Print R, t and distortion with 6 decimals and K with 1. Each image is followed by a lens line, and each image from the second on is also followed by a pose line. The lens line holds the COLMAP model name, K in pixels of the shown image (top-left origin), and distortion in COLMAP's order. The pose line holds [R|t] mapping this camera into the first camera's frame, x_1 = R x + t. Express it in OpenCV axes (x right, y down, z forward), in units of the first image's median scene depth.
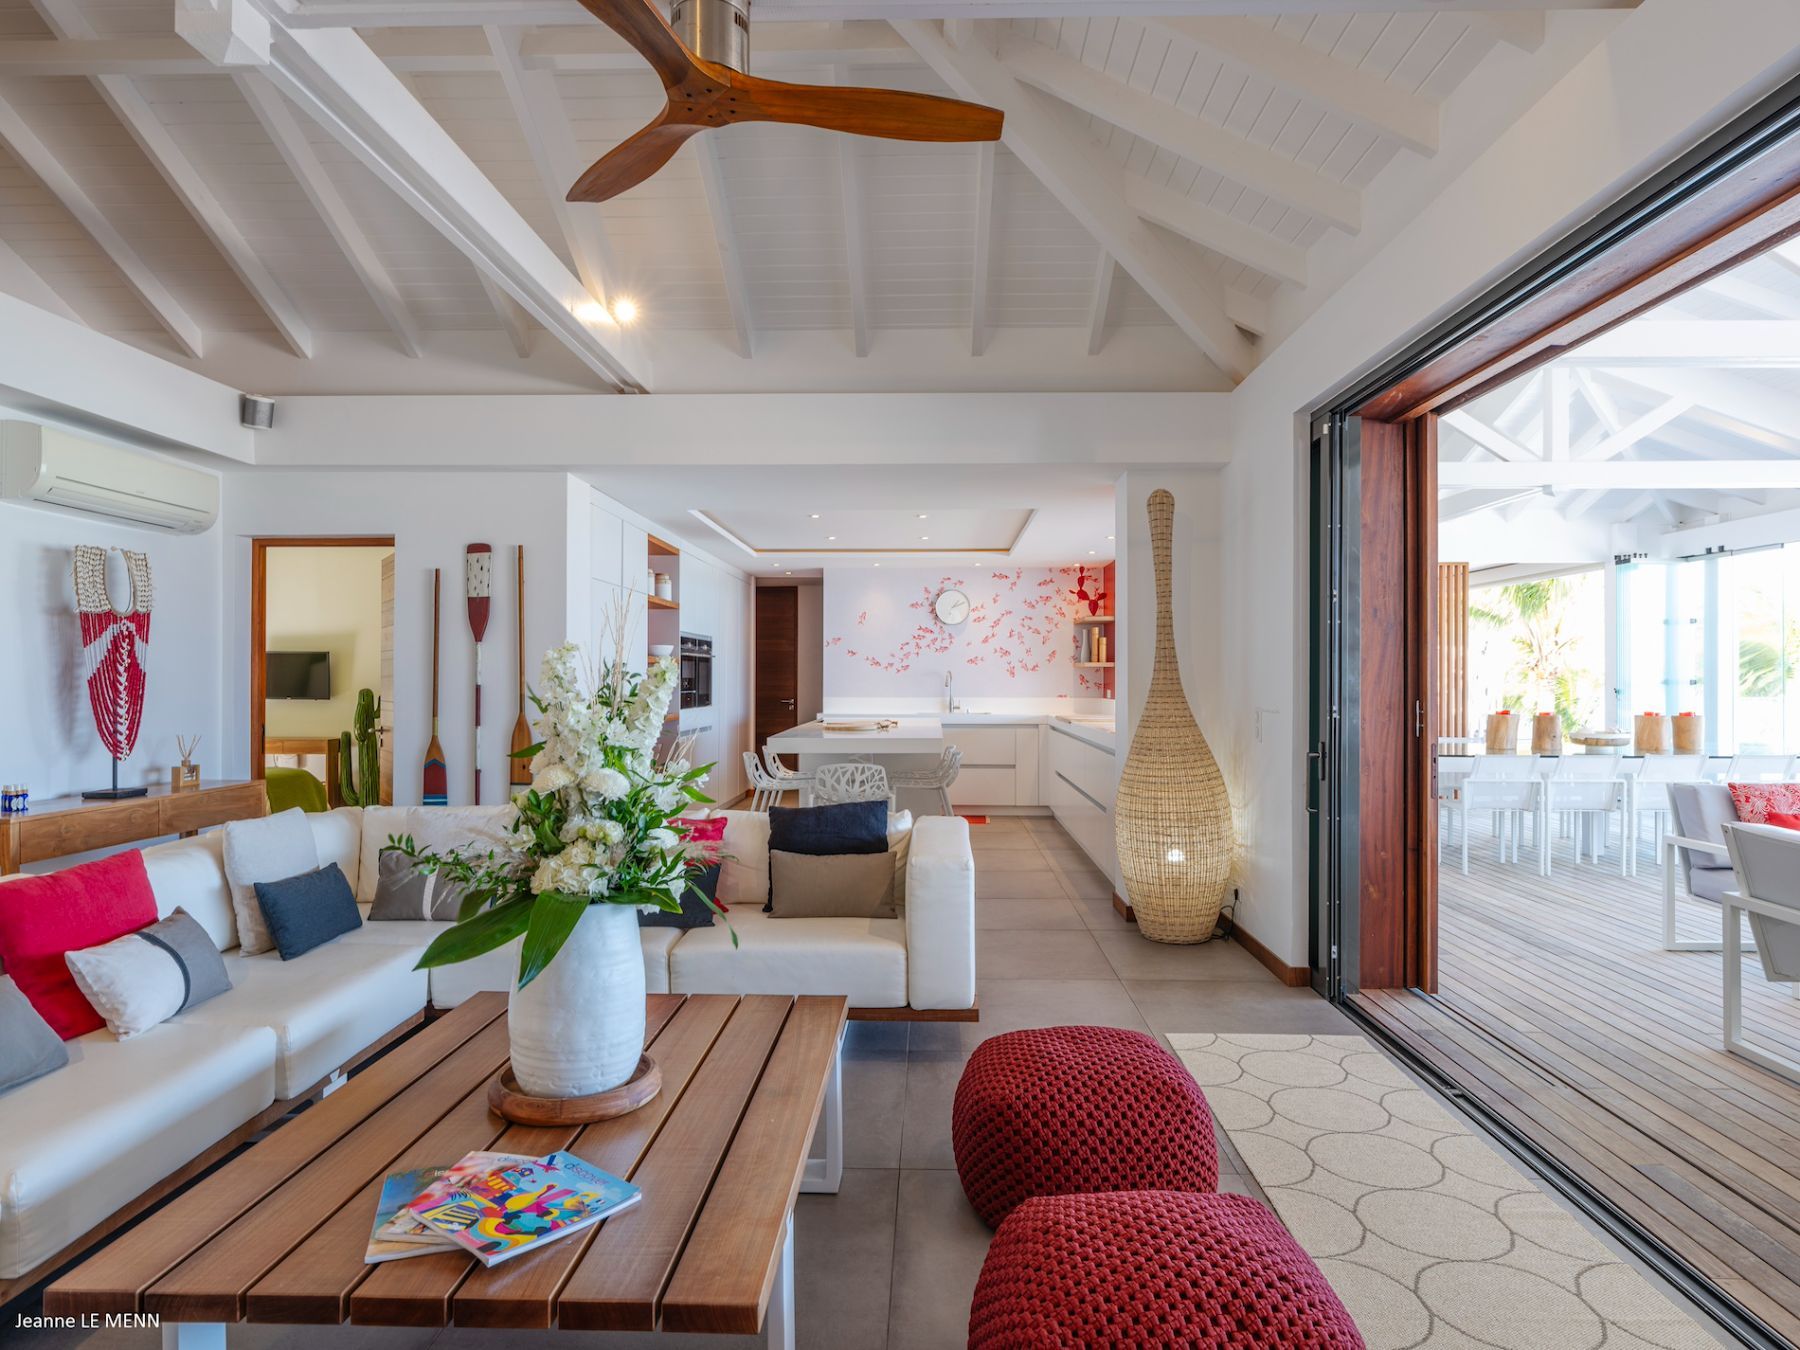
lens RADIAL K [[1046.2, 0, 900.0], [0, 1046.2, 675.0], [0, 0, 1]] dist [0.003049, 0.000602]
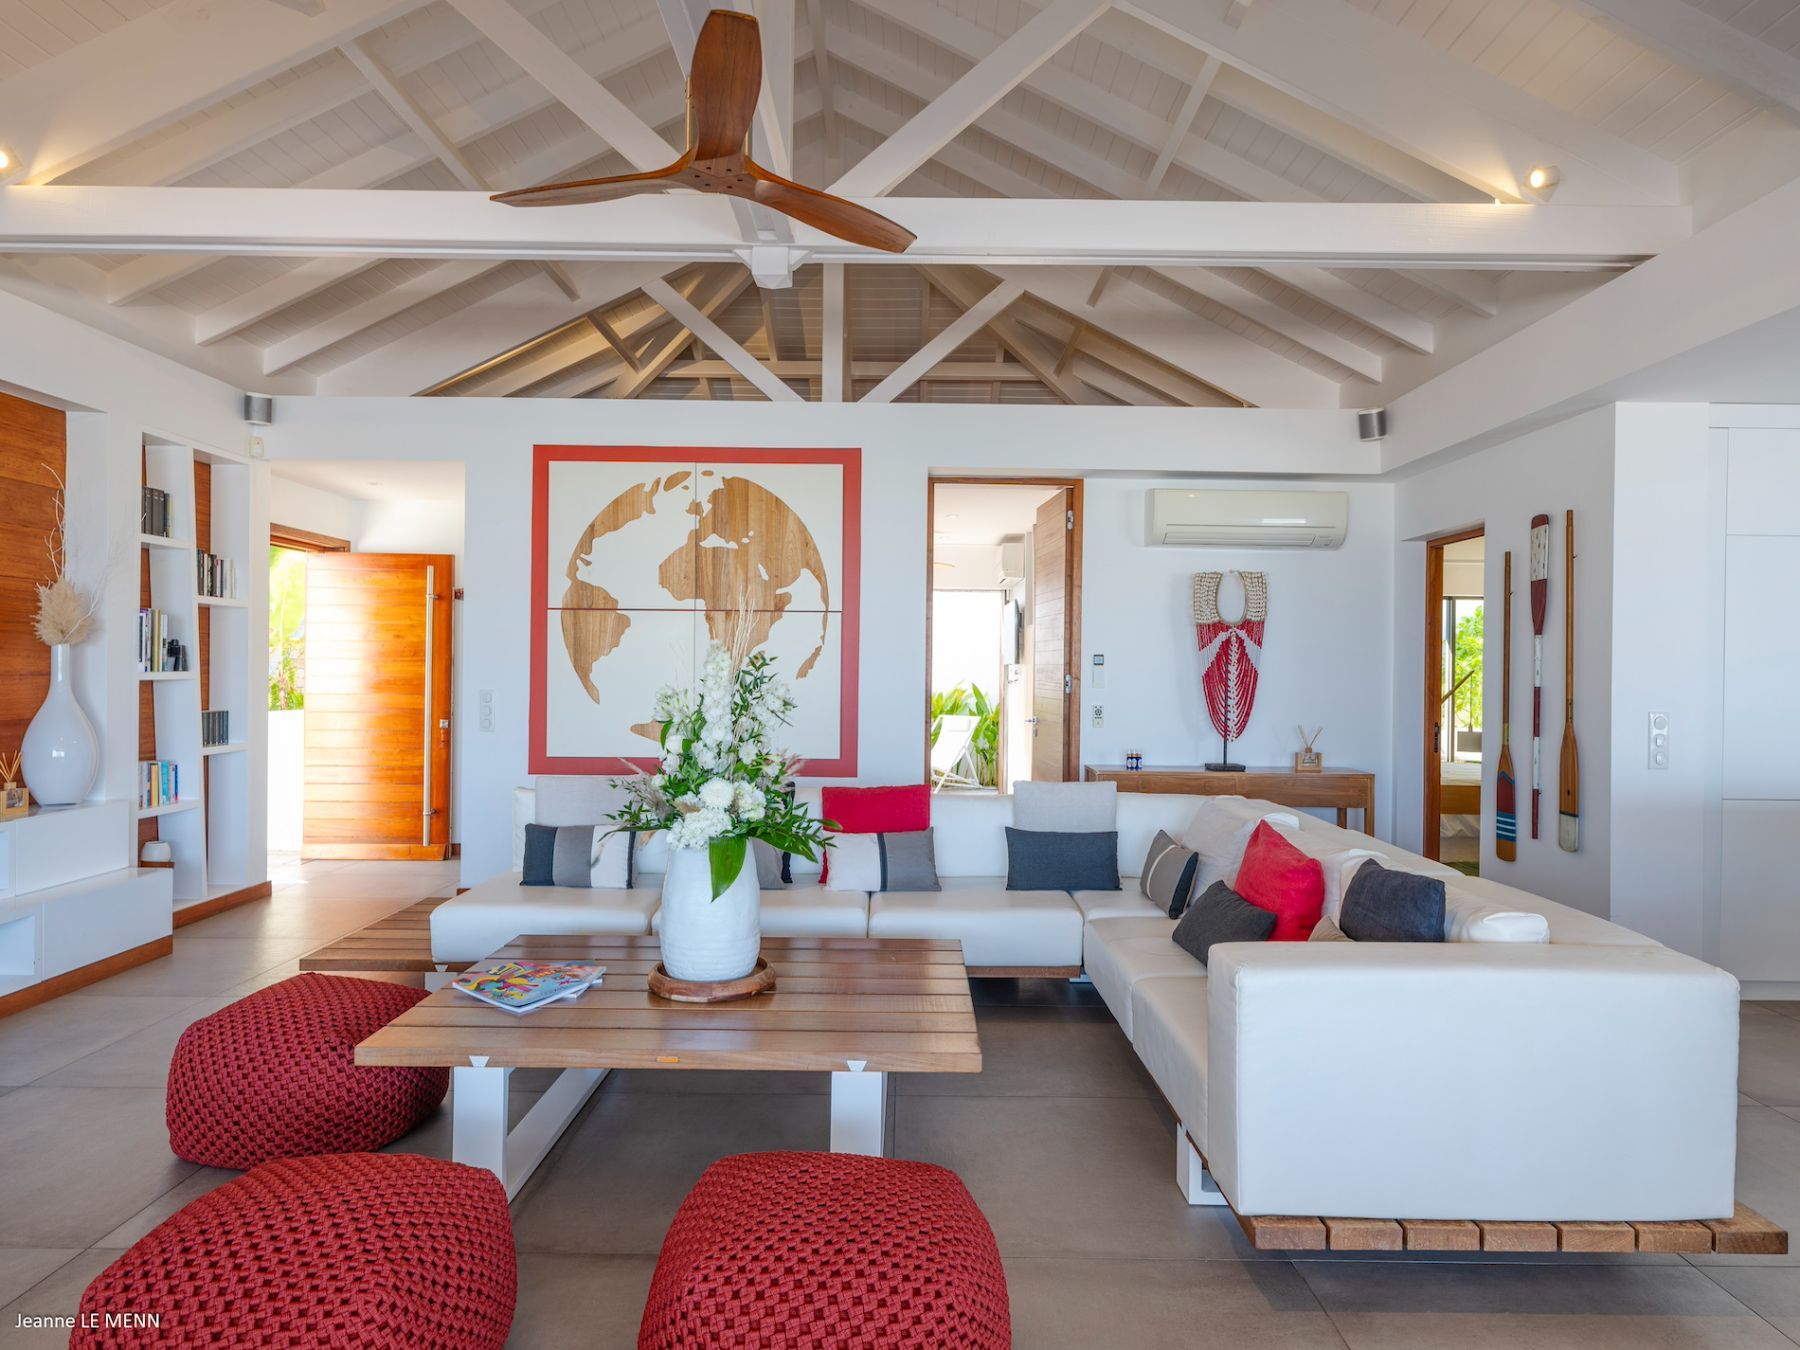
lens RADIAL K [[1046.2, 0, 900.0], [0, 1046.2, 675.0], [0, 0, 1]] dist [0.003049, 0.000602]
pose [[0.036428, 0.004381, -0.999327, 0.479337], [-0.010726, 0.999934, 0.003993, 0.002150], [0.999279, 0.010574, 0.036472, 0.561929]]
